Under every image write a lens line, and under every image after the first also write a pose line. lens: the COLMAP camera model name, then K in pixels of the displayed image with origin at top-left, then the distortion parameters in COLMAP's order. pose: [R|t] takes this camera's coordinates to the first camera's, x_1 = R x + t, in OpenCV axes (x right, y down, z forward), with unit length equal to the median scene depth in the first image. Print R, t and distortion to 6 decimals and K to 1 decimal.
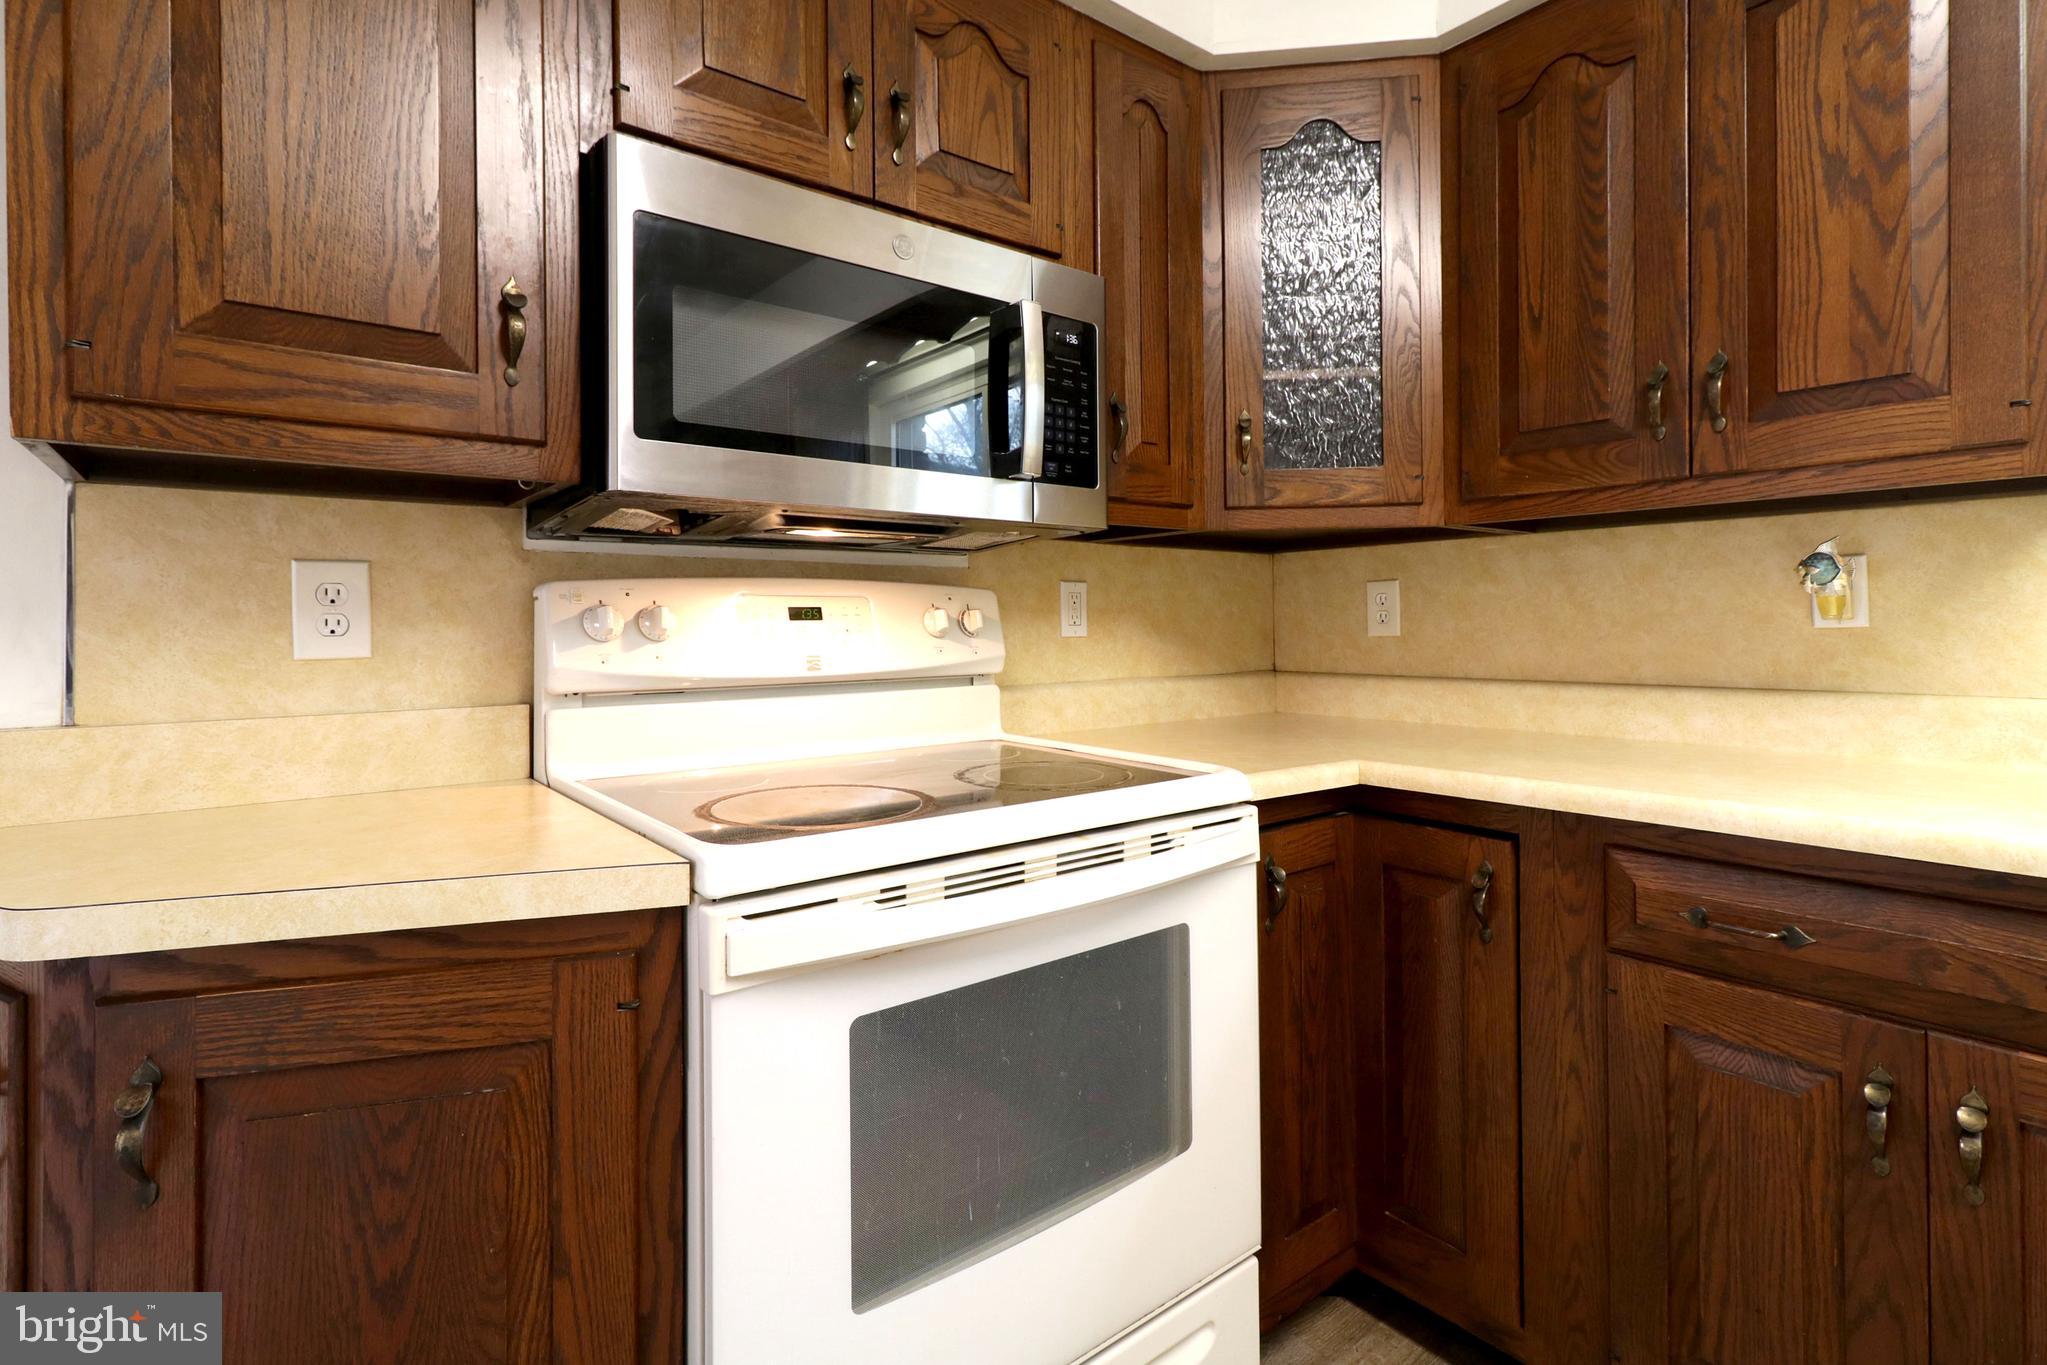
lens RADIAL K [[1007.7, 0, 1015.8], [0, 1007.7, 618.8], [0, 0, 1]] dist [0.009324, -0.000490]
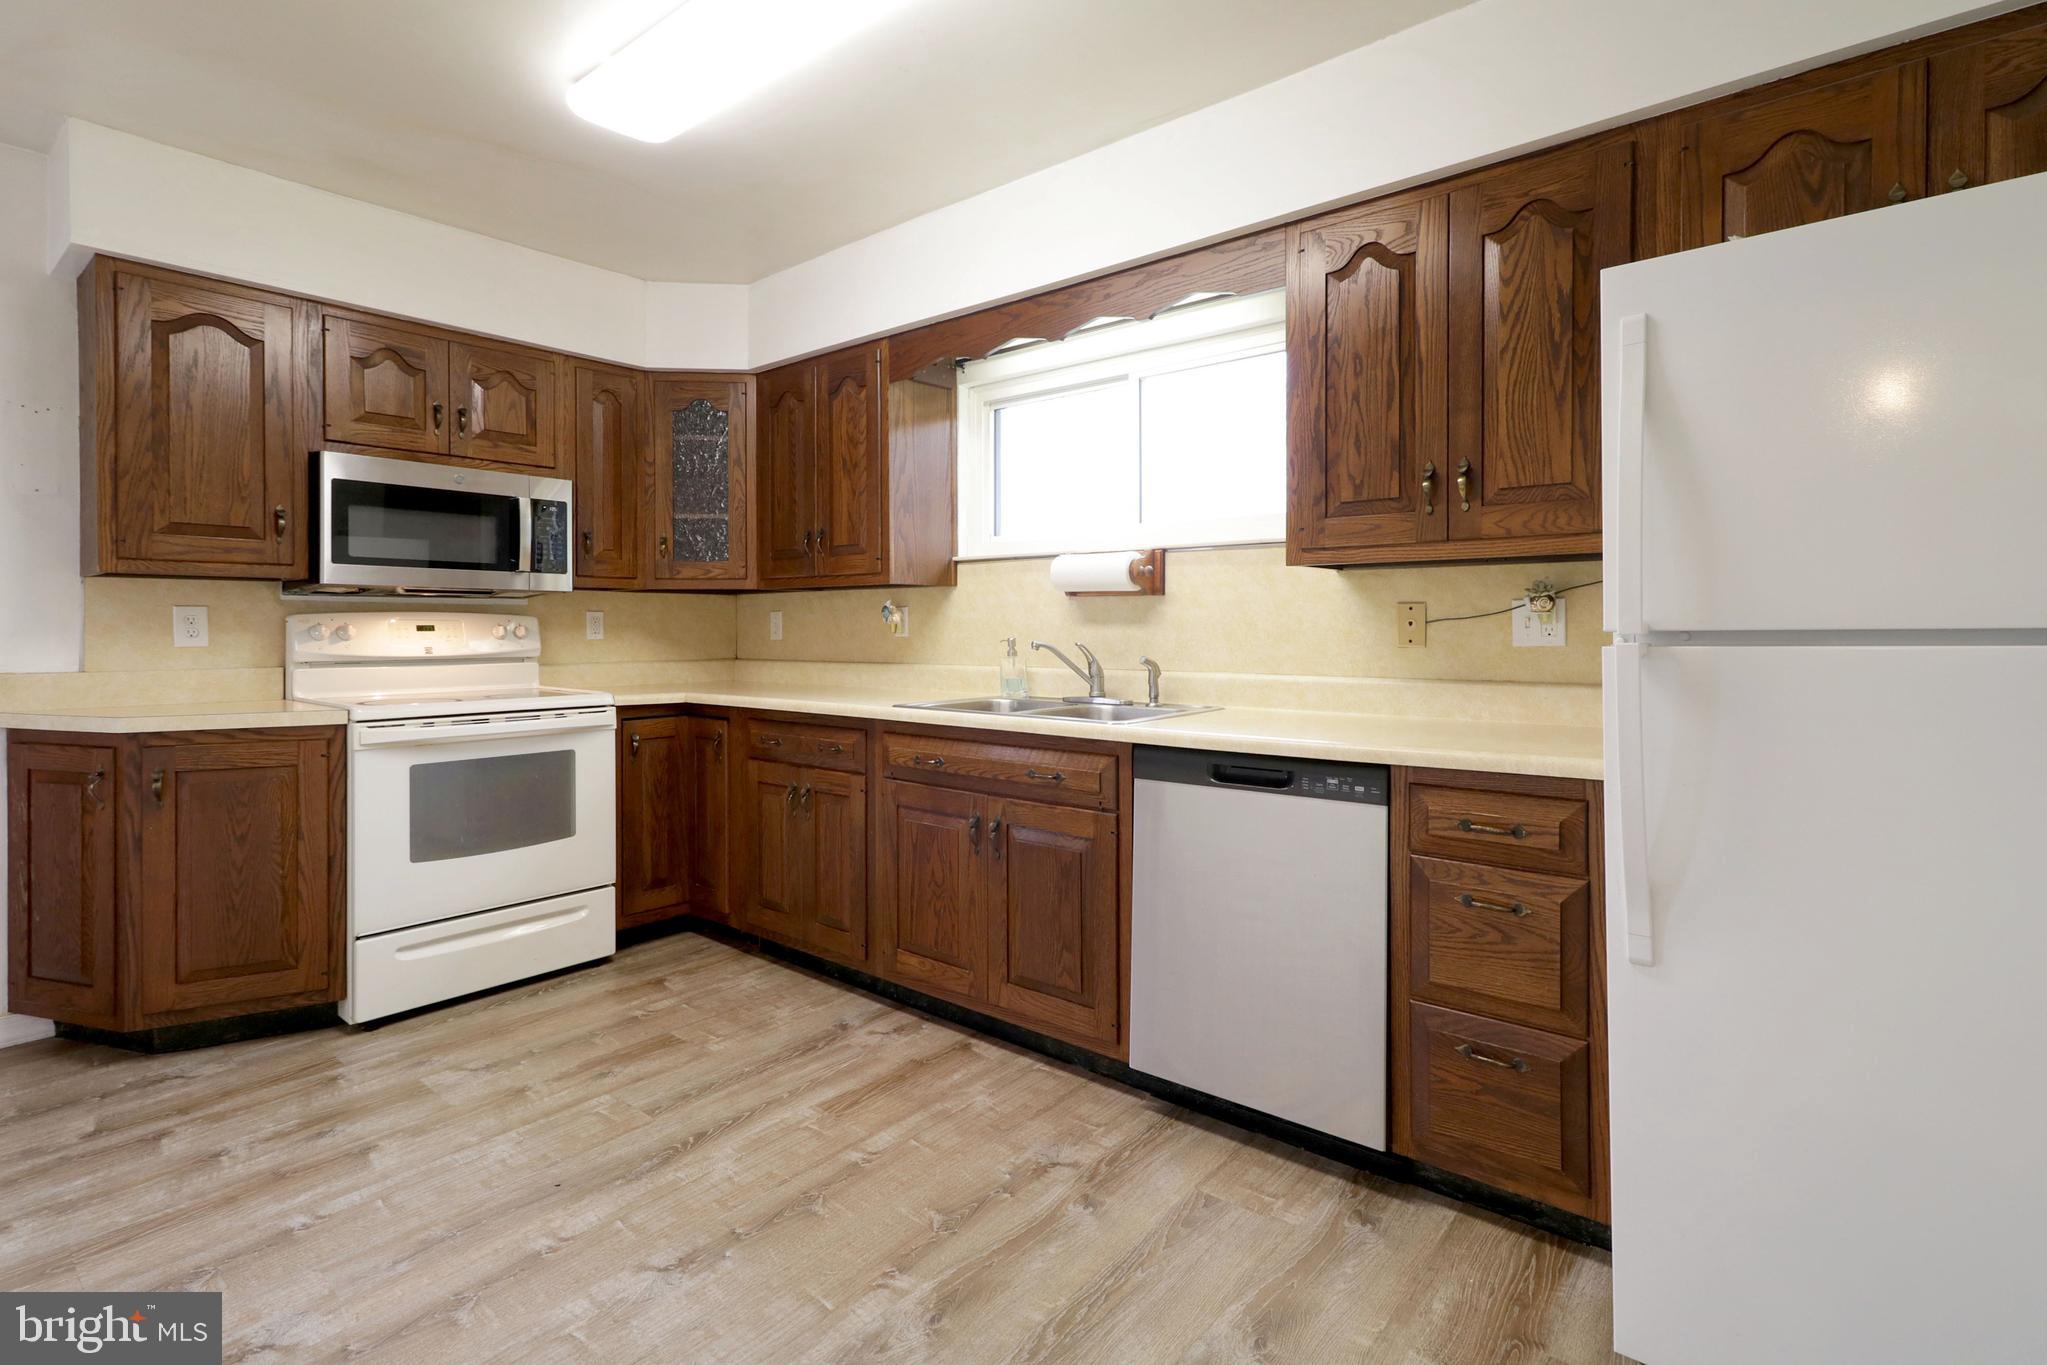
lens RADIAL K [[1007.7, 0, 1030.3], [0, 1007.7, 631.6], [0, 0, 1]] dist [0.009324, -0.000490]
pose [[0.978457, 0.005502, 0.206375, 0.736808], [-0.007074, 0.999951, 0.006879, -0.025928], [-0.206327, -0.008191, 0.978449, -1.677390]]
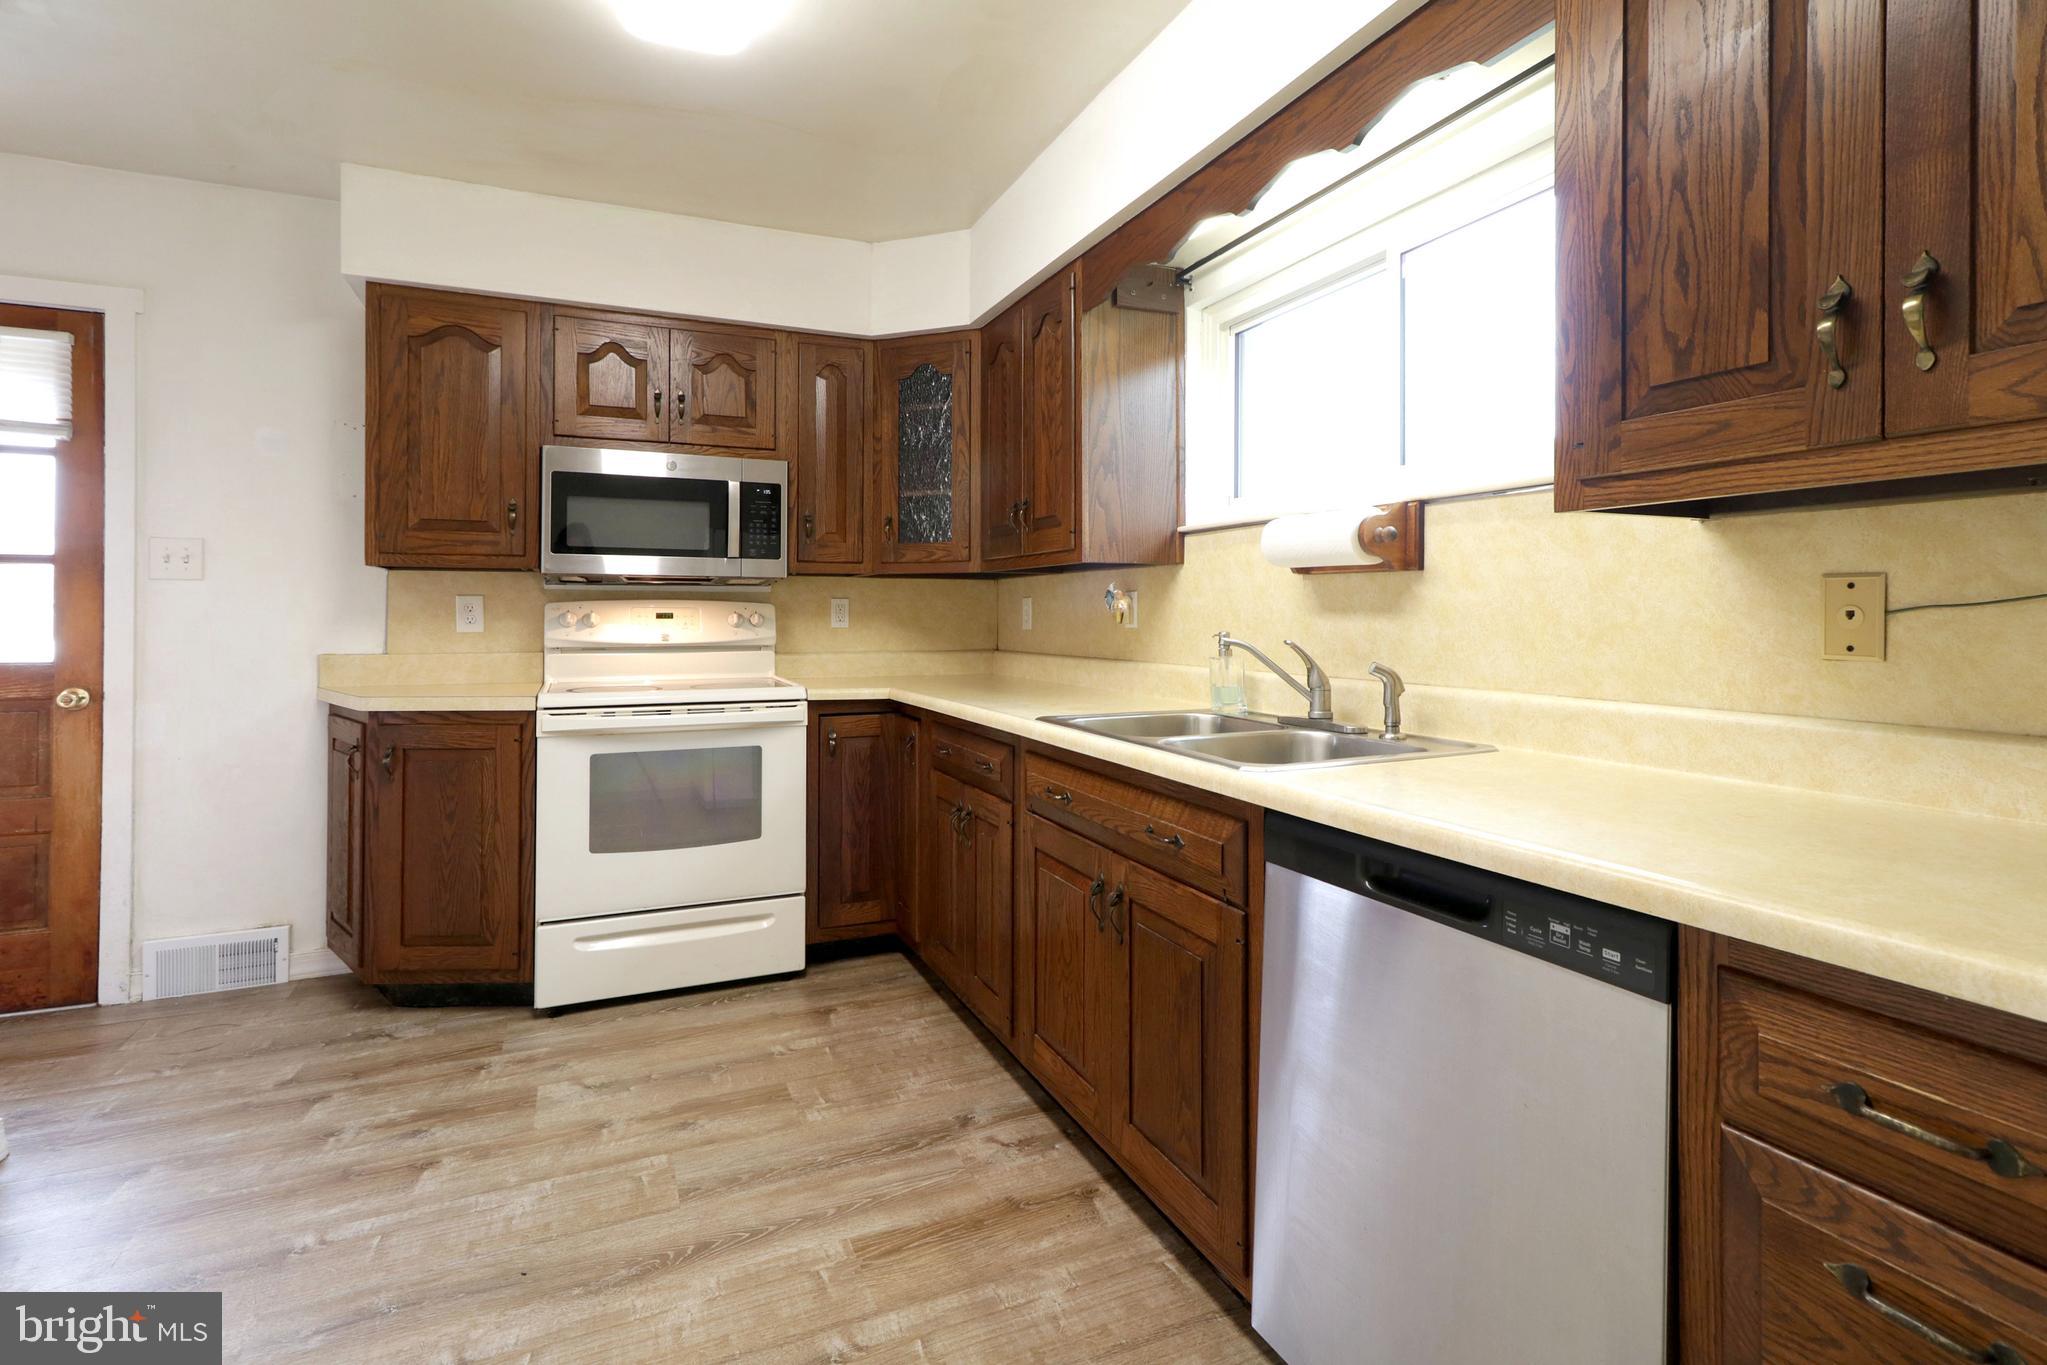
lens RADIAL K [[1007.7, 0, 1009.1], [0, 1007.7, 611.7], [0, 0, 1]] dist [0.009324, -0.000490]
pose [[0.966358, 0.008081, -0.257073, 1.295270], [-0.007199, 0.999965, 0.004374, -0.034592], [0.257100, -0.002377, 0.966382, -1.129087]]
